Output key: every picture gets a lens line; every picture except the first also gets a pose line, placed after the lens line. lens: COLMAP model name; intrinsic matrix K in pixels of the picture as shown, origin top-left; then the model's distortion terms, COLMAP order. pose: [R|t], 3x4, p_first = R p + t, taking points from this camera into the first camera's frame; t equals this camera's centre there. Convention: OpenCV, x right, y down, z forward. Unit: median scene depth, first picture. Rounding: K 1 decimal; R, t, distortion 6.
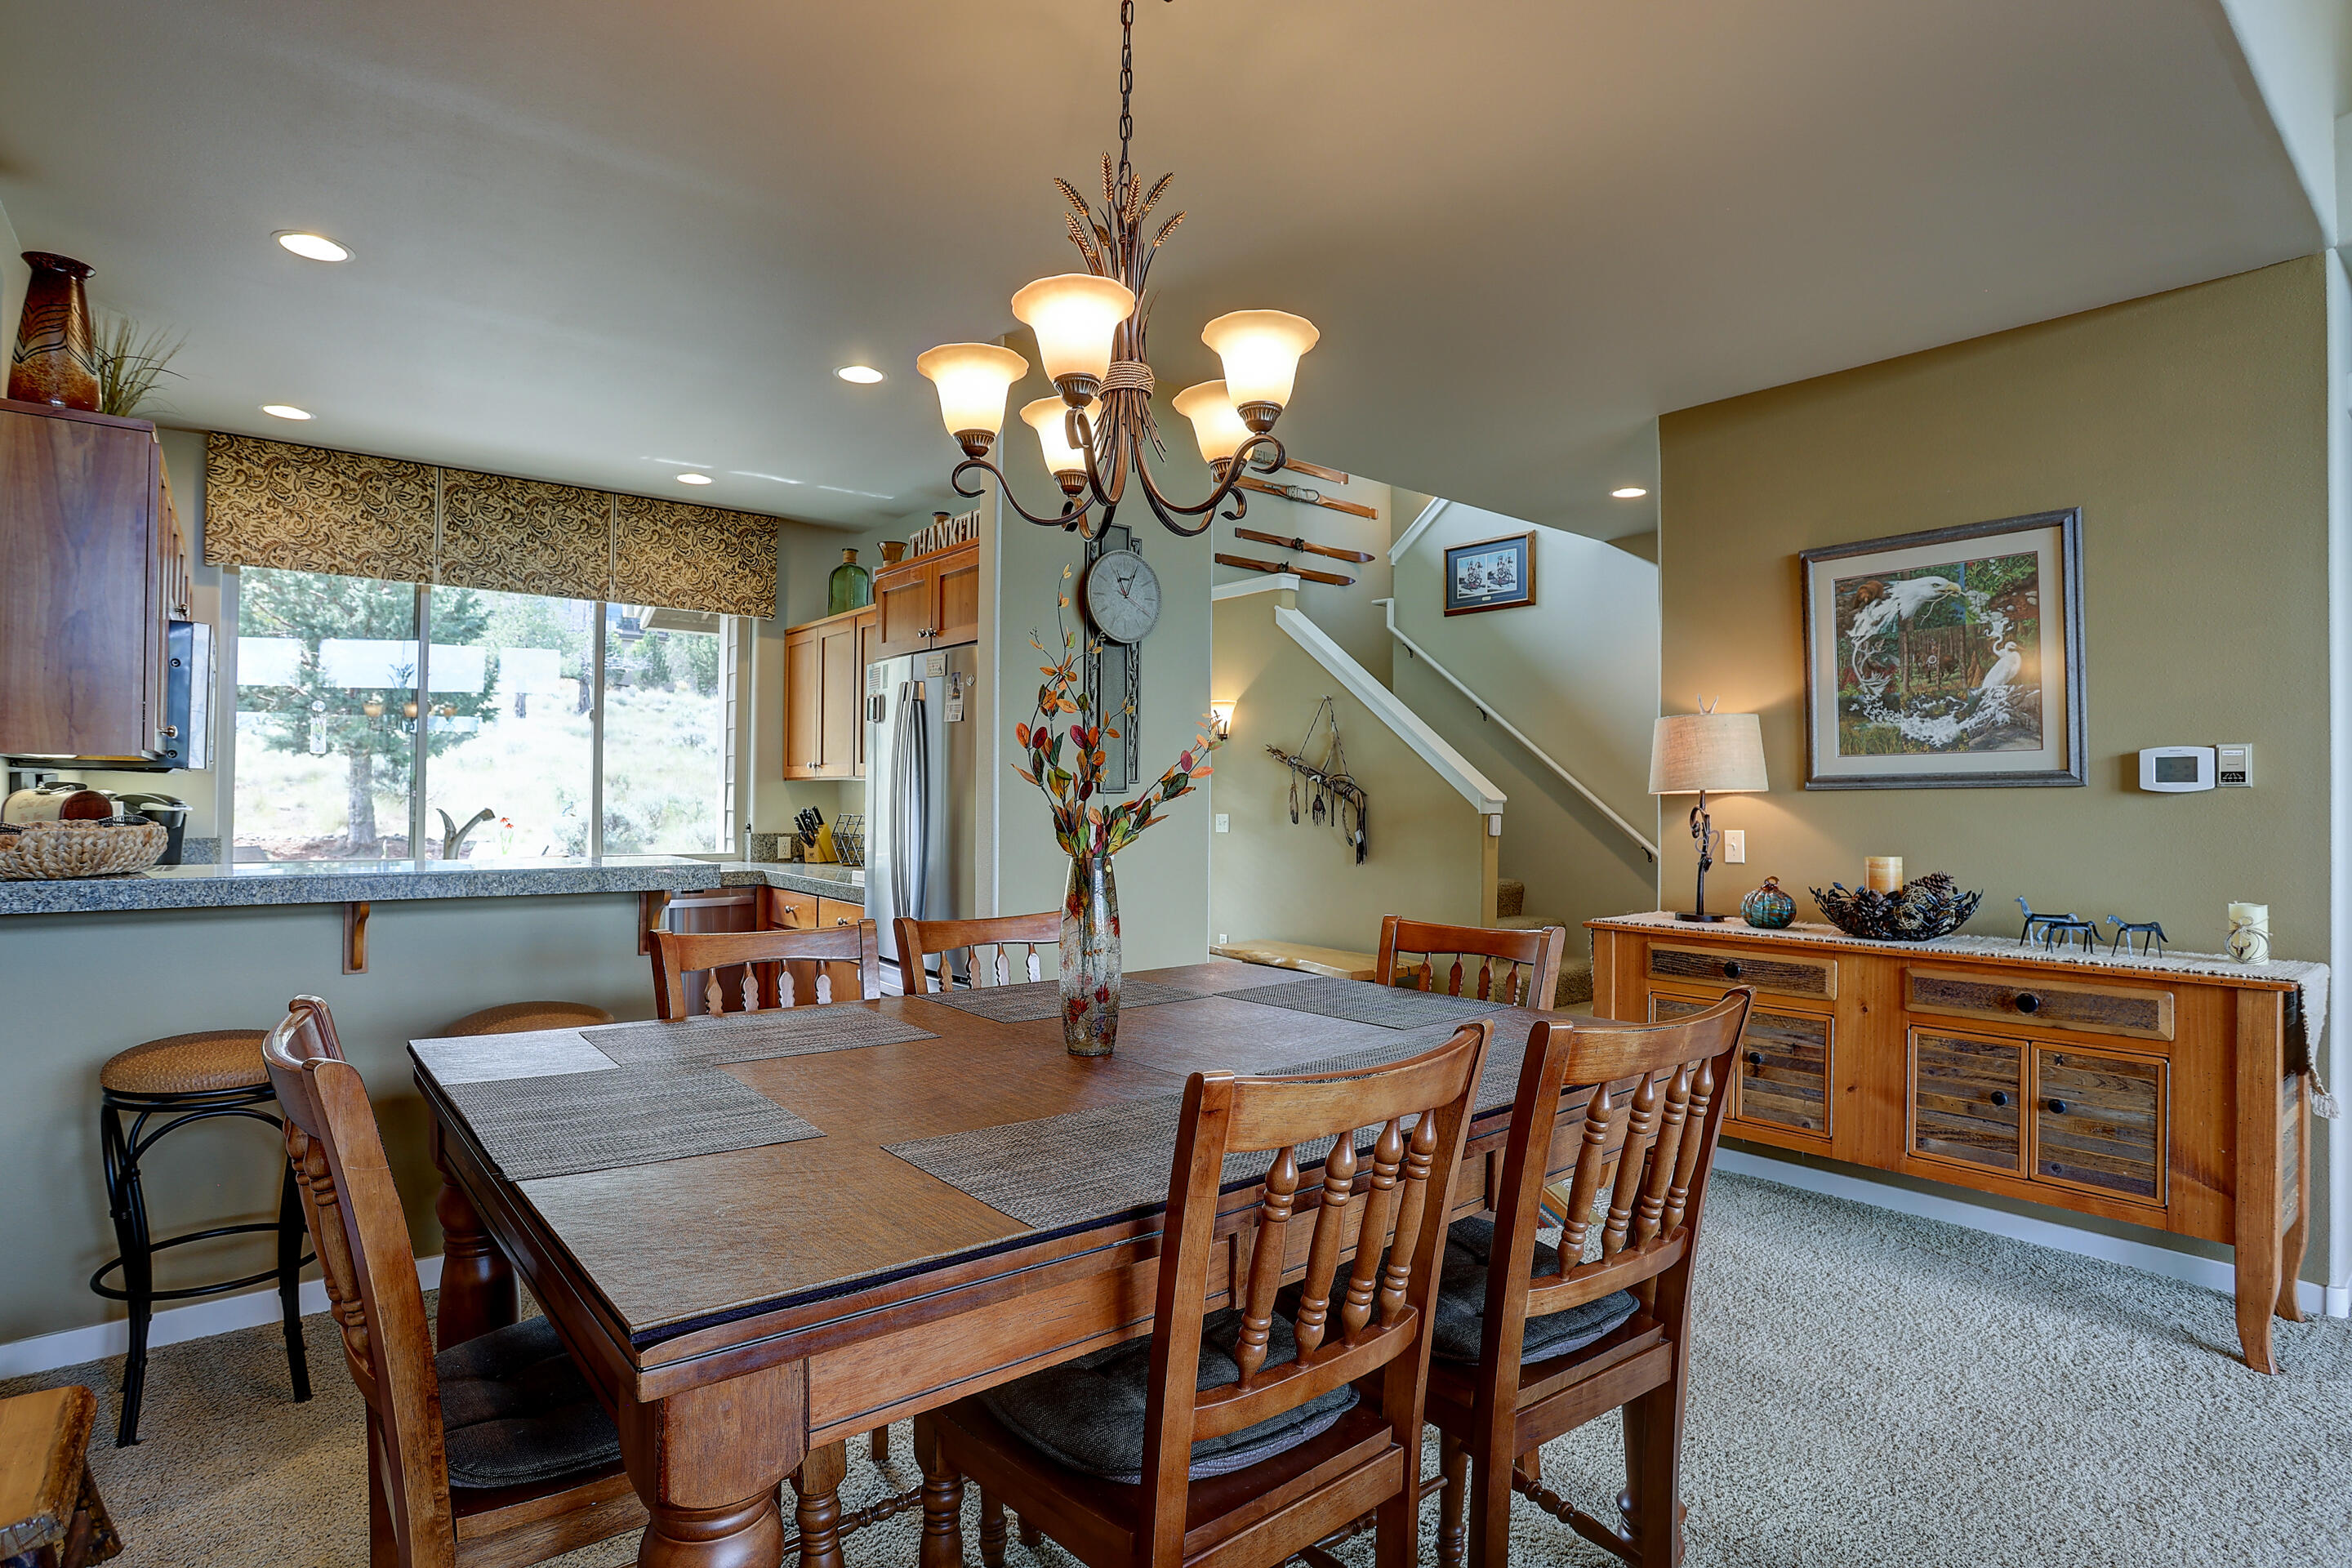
lens RADIAL K [[1201.2, 0, 1188.0], [0, 1201.2, 784.0], [0, 0, 1]] dist [-0.068967, 0.031719]
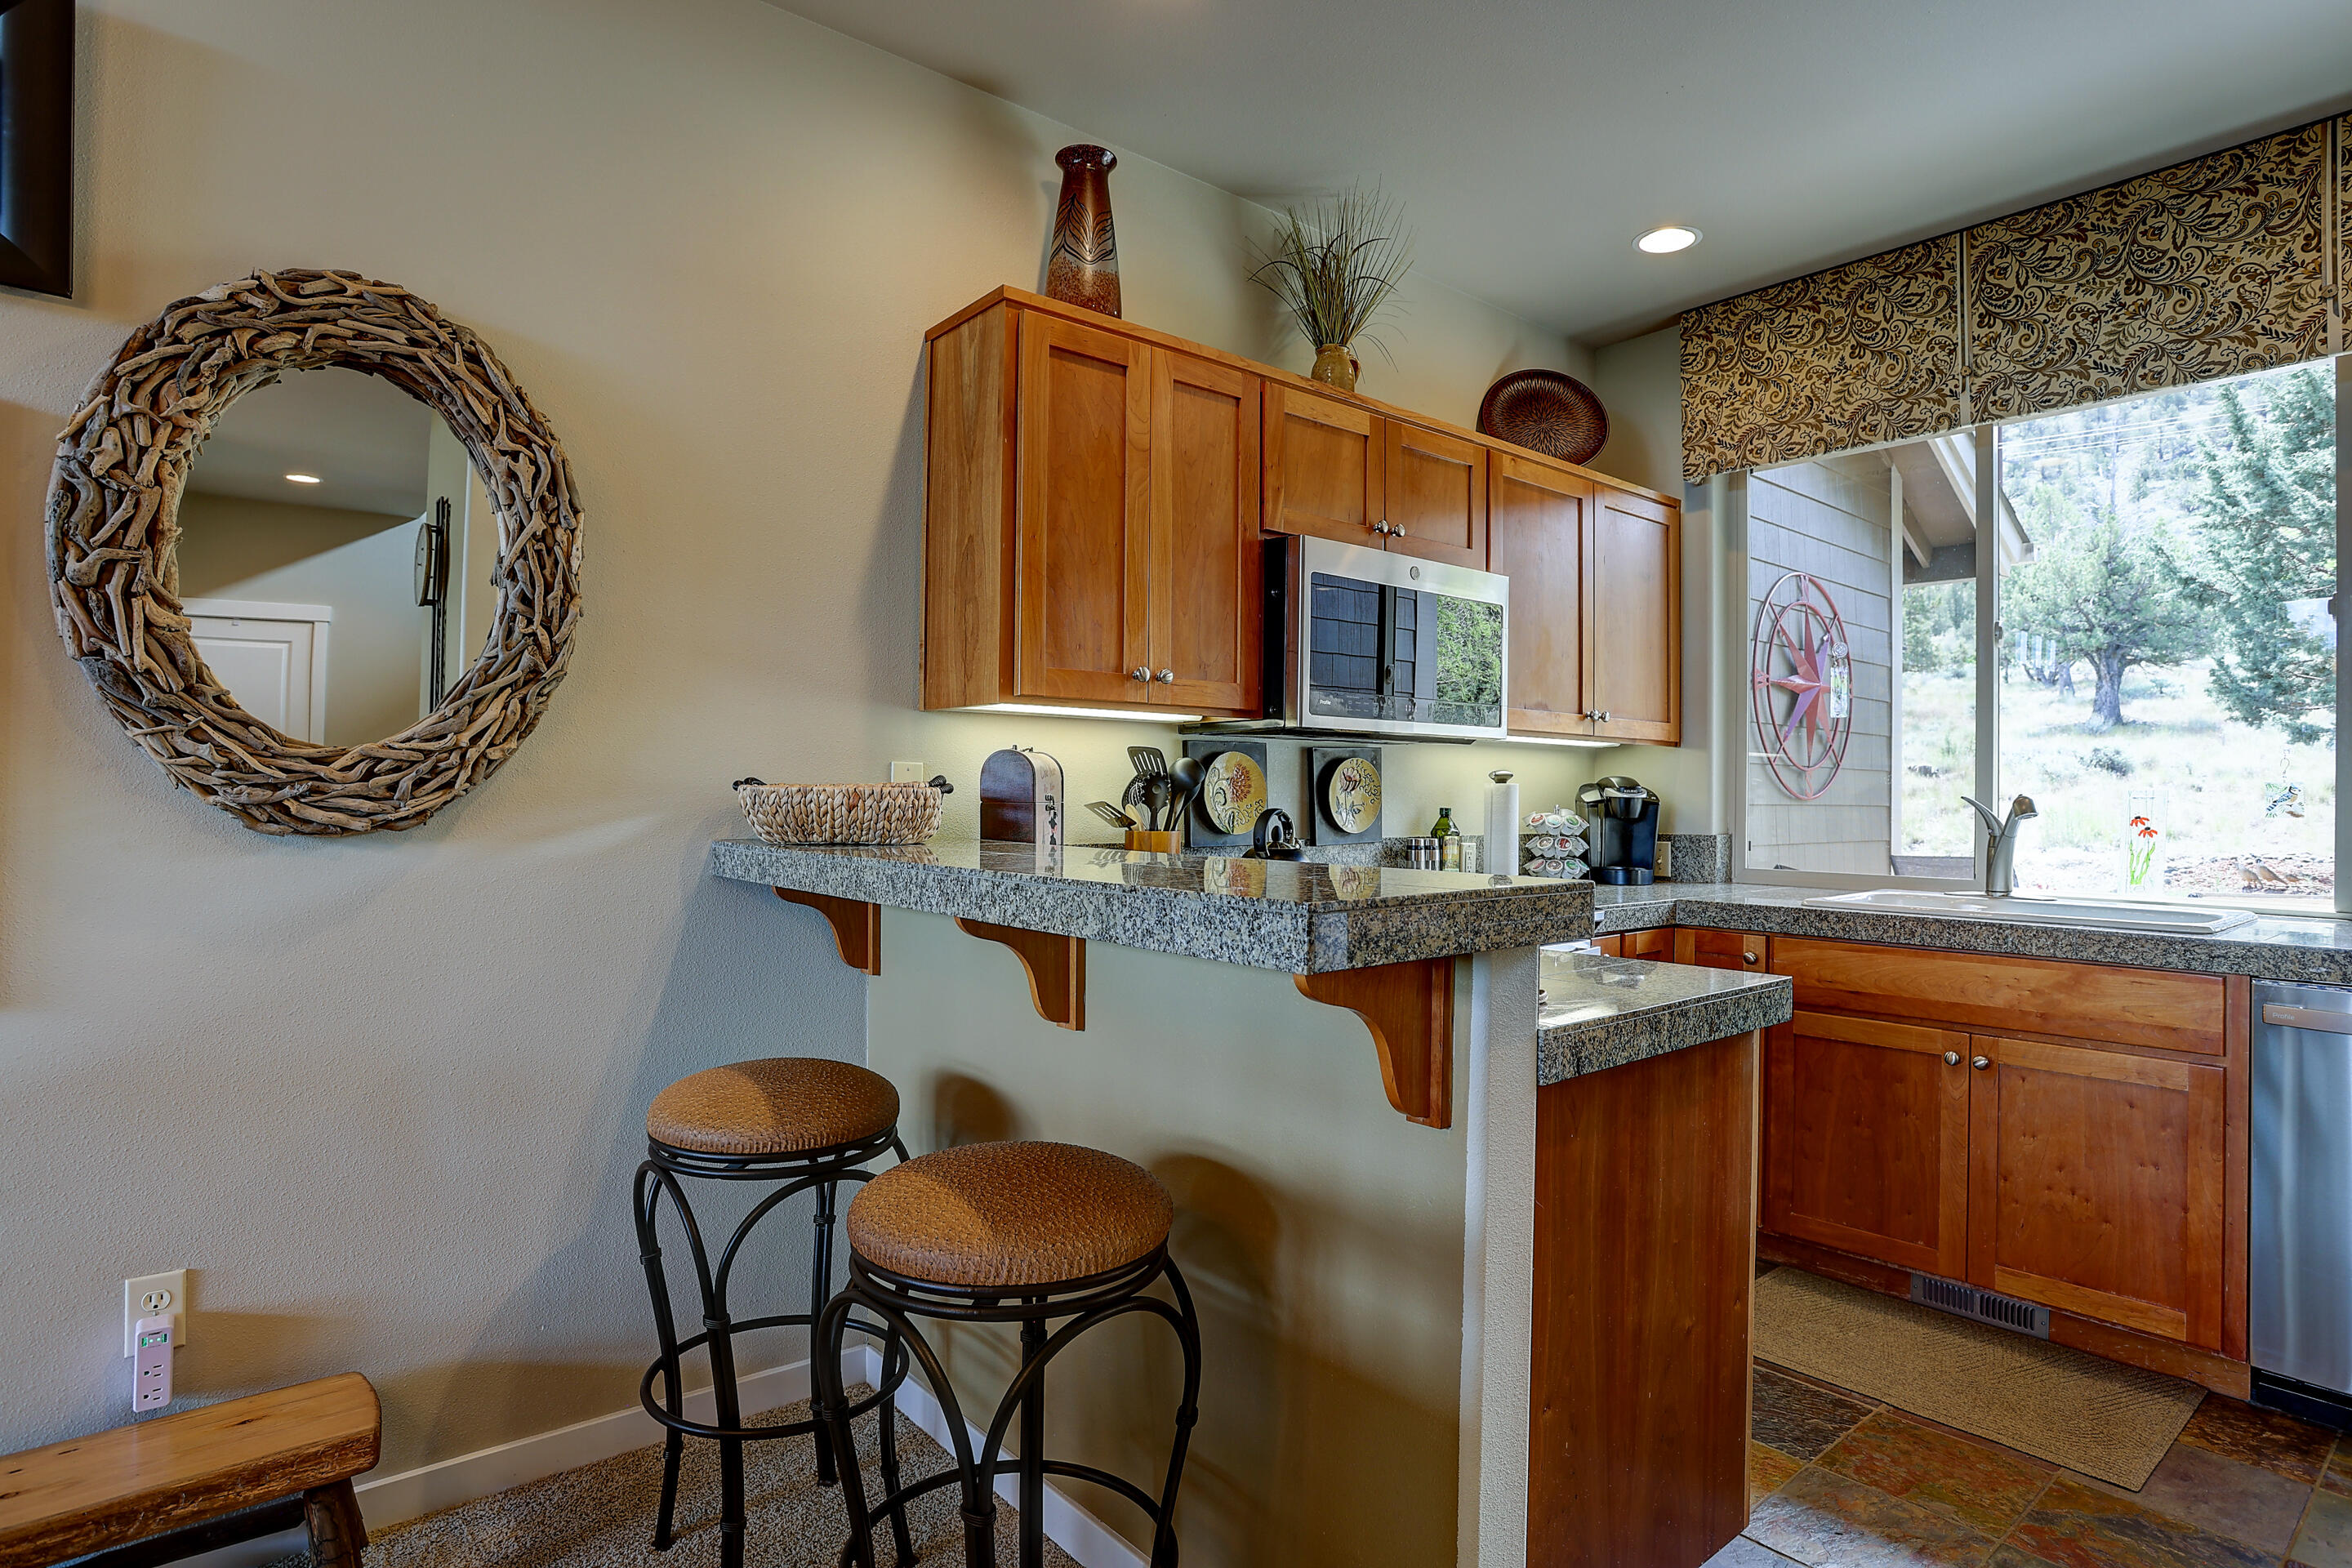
lens RADIAL K [[1235.6, 0, 1187.8], [0, 1235.6, 784.9], [0, 0, 1]] dist [-0.072379, 0.035983]
pose [[0.003703, -0.016016, -0.999865, -0.042111], [-0.000690, 0.999871, -0.016019, 0.036803], [0.999993, 0.000749, 0.003691, 0.886241]]
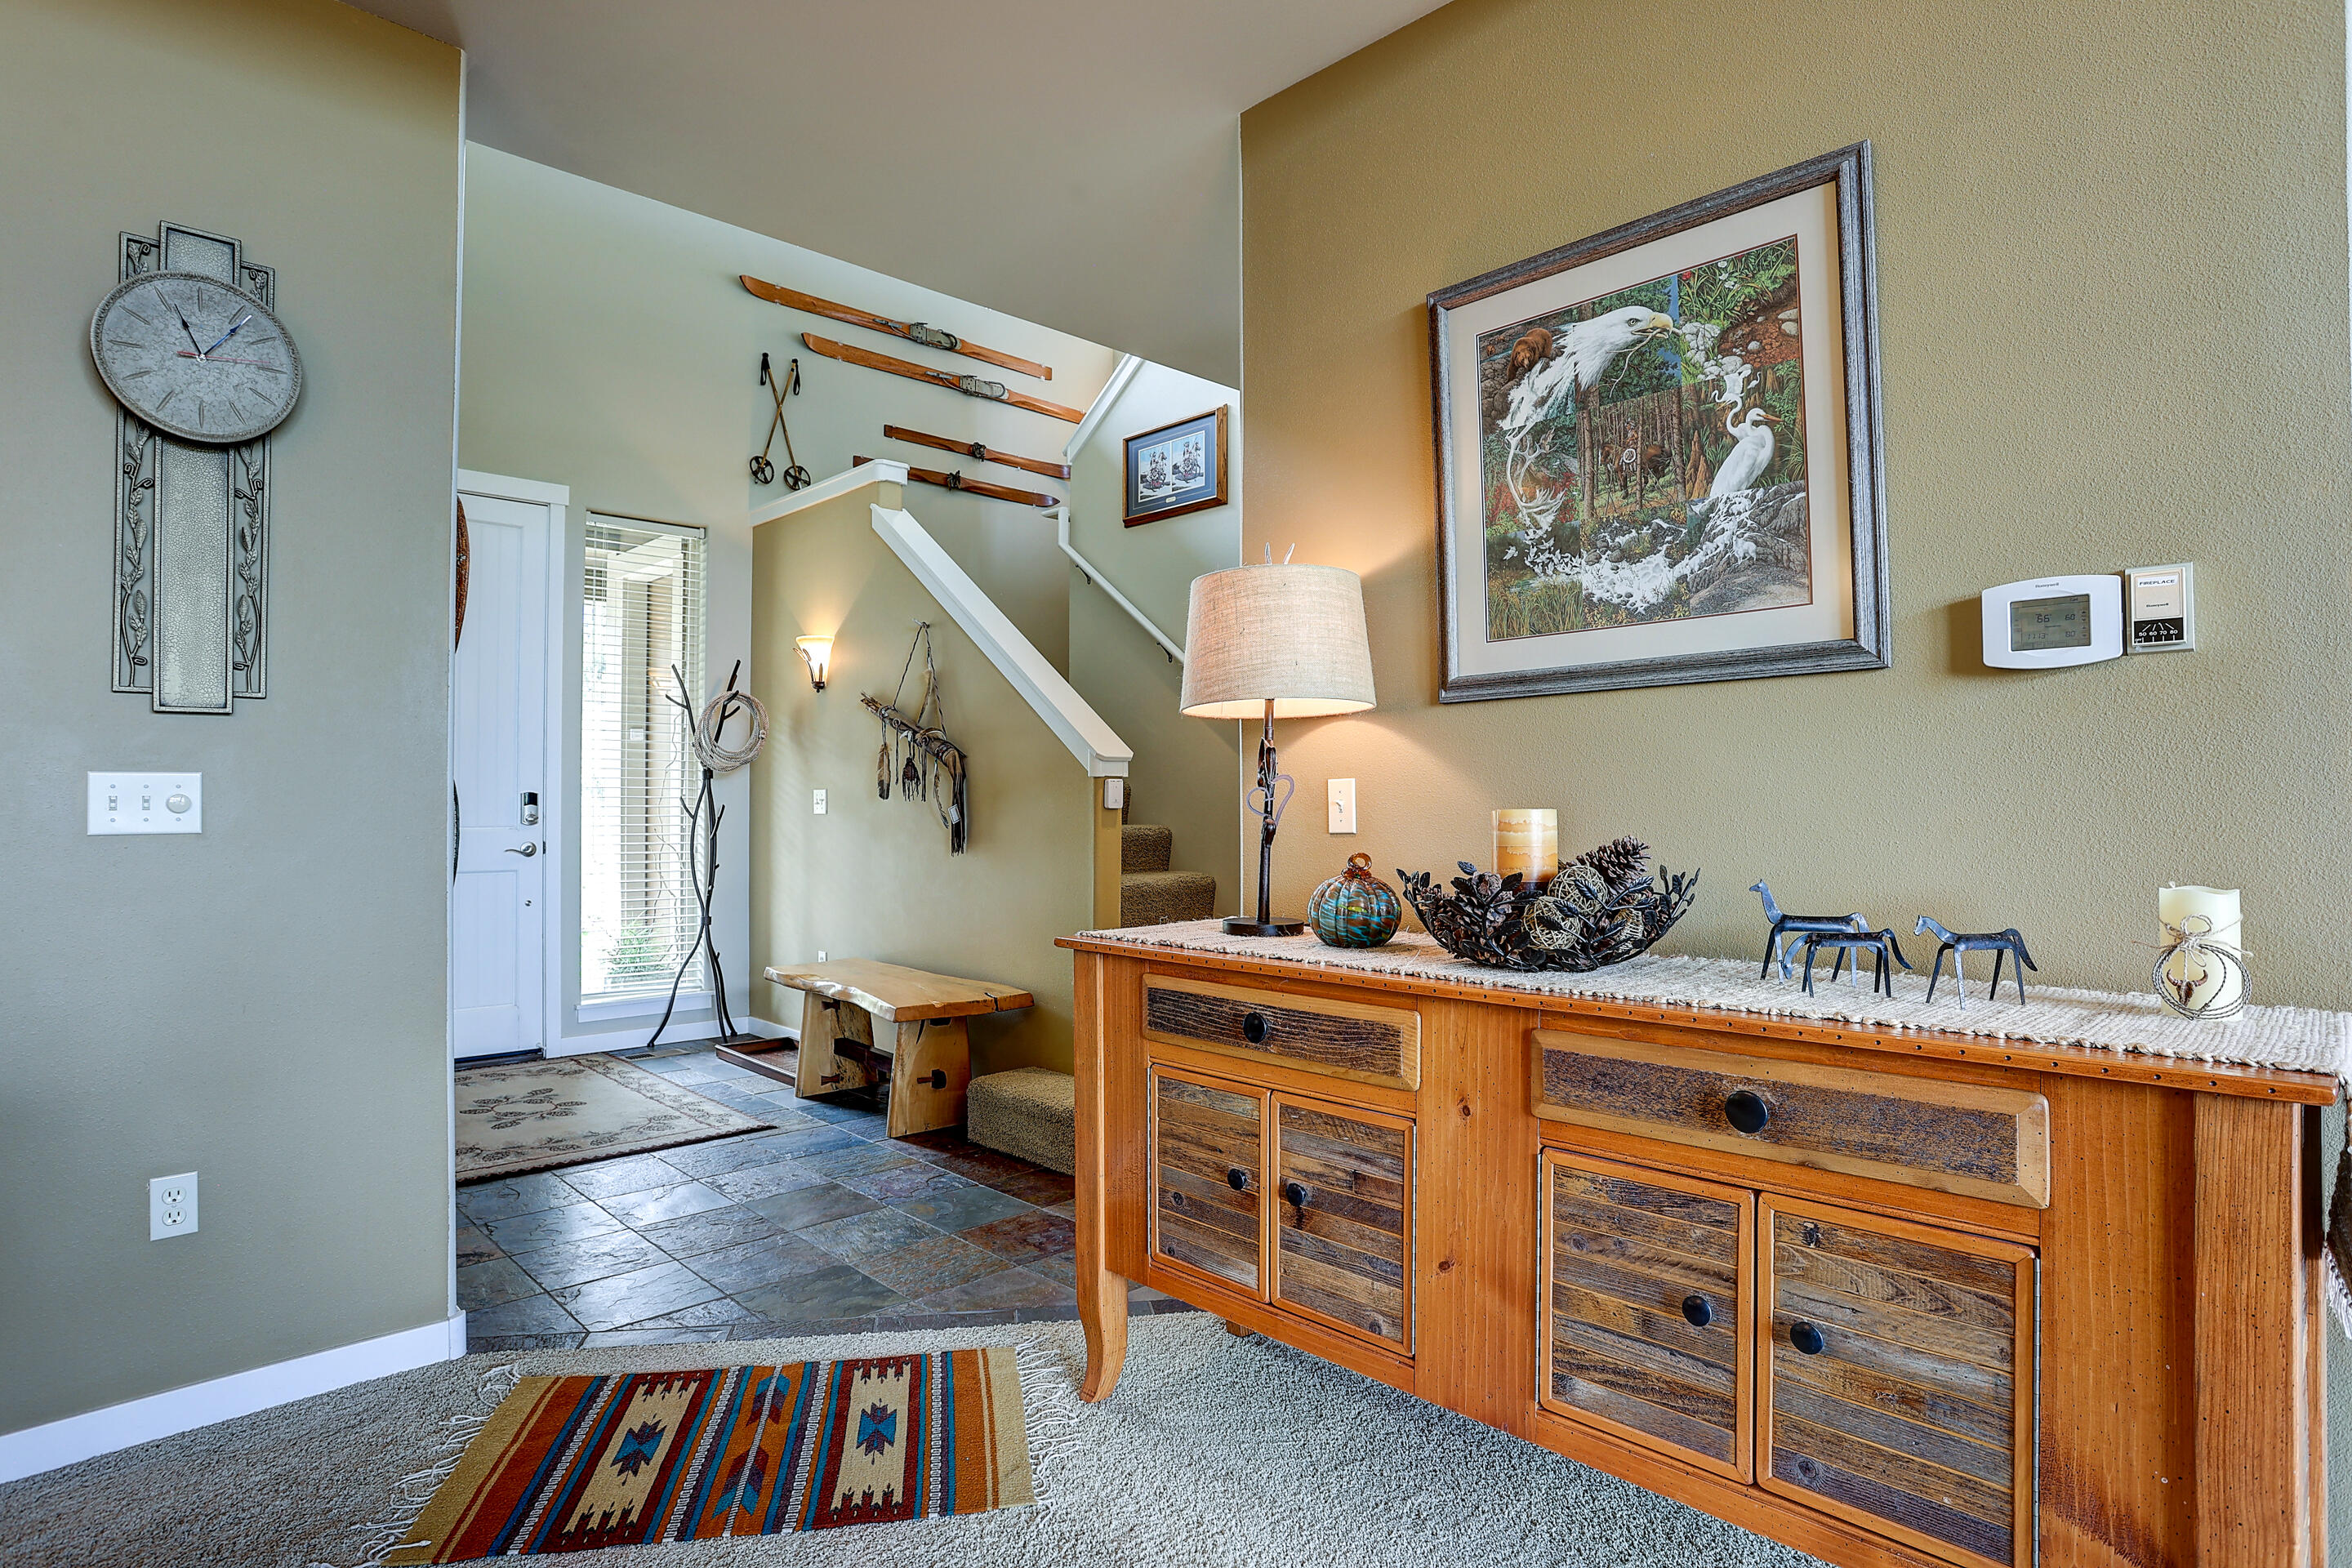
lens RADIAL K [[1235.6, 0, 1187.8], [0, 1235.6, 784.9], [0, 0, 1]] dist [-0.072379, 0.035983]
pose [[0.996386, -0.007297, 0.084623, 0.393795], [0.007392, 0.999972, -0.000813, 0.049871], [-0.084615, 0.001435, 0.996413, 0.465244]]
